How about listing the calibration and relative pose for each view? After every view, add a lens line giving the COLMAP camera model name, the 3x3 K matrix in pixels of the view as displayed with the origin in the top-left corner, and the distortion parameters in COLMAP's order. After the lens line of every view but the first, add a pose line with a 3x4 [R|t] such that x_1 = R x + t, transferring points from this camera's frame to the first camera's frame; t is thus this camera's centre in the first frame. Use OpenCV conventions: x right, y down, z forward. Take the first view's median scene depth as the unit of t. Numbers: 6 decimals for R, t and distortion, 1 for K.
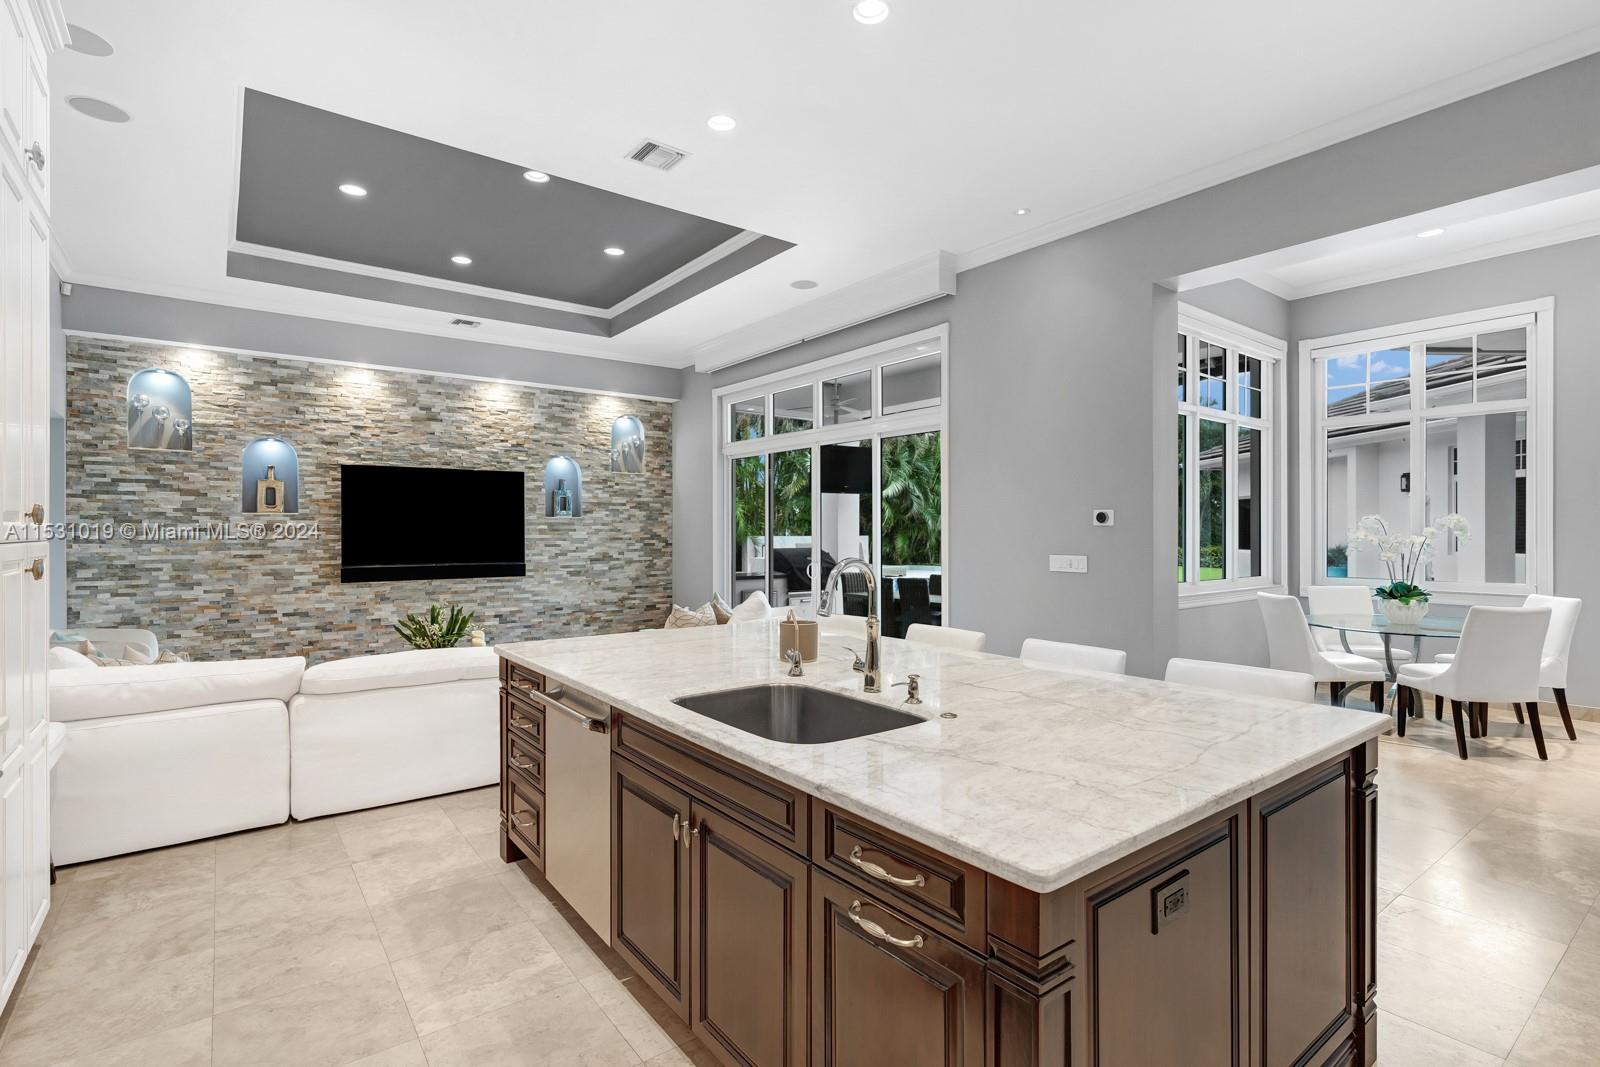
lens RADIAL K [[763.4, 0, 794.9], [0, 763.4, 531.4], [0, 0, 1]] dist [-0.003363, 0.002246]
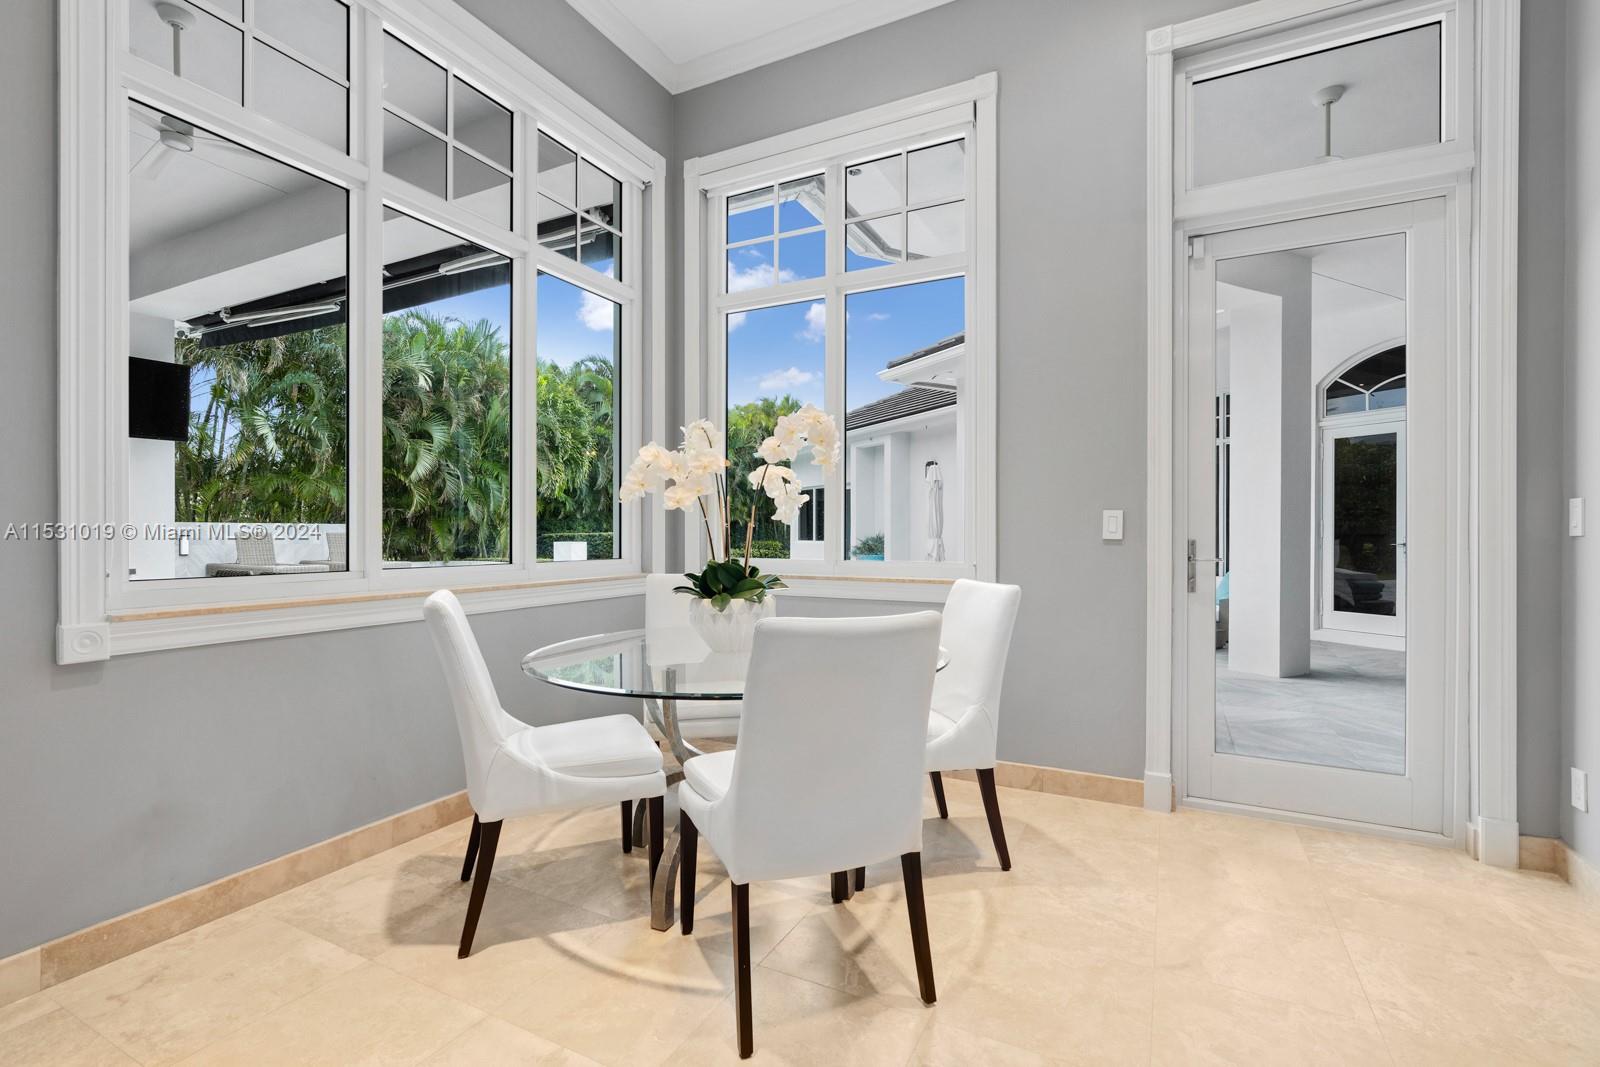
lens RADIAL K [[731.4, 0, 807.0], [0, 731.4, 530.9], [0, 0, 1]] dist [0.001172, 0.002153]
pose [[0.892698, -0.001010, 0.450654, 0.491728], [-0.000729, 0.999993, 0.003687, 0.036094], [-0.450655, -0.003620, 0.892691, 0.451670]]
